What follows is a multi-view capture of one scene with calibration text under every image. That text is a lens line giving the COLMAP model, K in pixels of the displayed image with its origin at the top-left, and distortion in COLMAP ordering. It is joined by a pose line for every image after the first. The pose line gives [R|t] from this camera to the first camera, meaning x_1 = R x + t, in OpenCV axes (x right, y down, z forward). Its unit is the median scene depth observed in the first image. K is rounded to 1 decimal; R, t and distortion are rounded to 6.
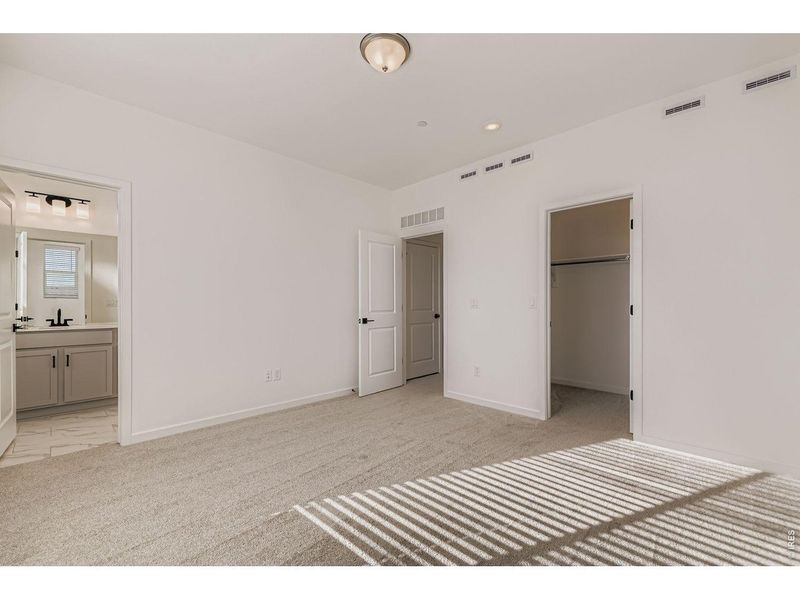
lens RADIAL K [[346.6, 0, 398.8], [0, 346.6, 300.6], [0, 0, 1]] dist [0.015822, 0.000415]
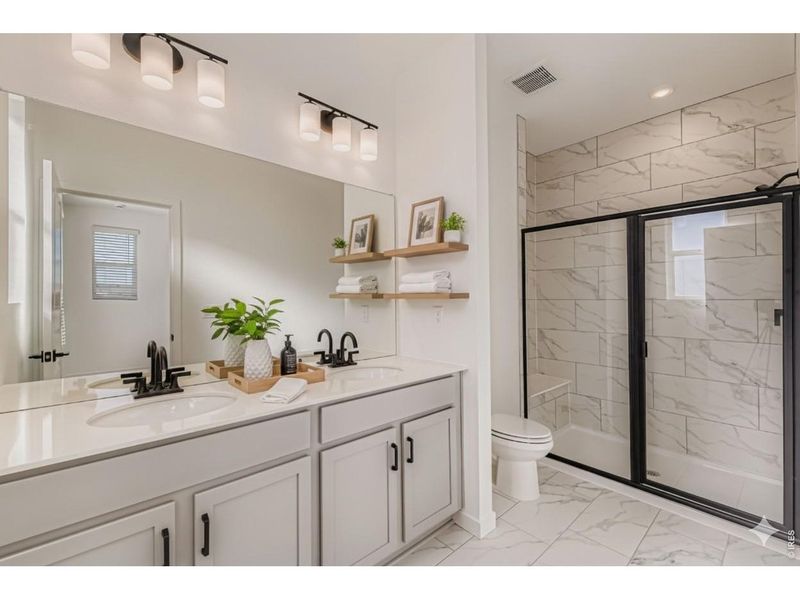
lens RADIAL K [[346.6, 0, 401.7], [0, 346.6, 299.6], [0, 0, 1]] dist [0.015822, 0.000415]
pose [[0.998423, 0.006731, -0.055729, -0.321933], [-0.006759, 0.999977, -0.000315, -0.011342], [0.055726, 0.000691, 0.998446, 0.302987]]
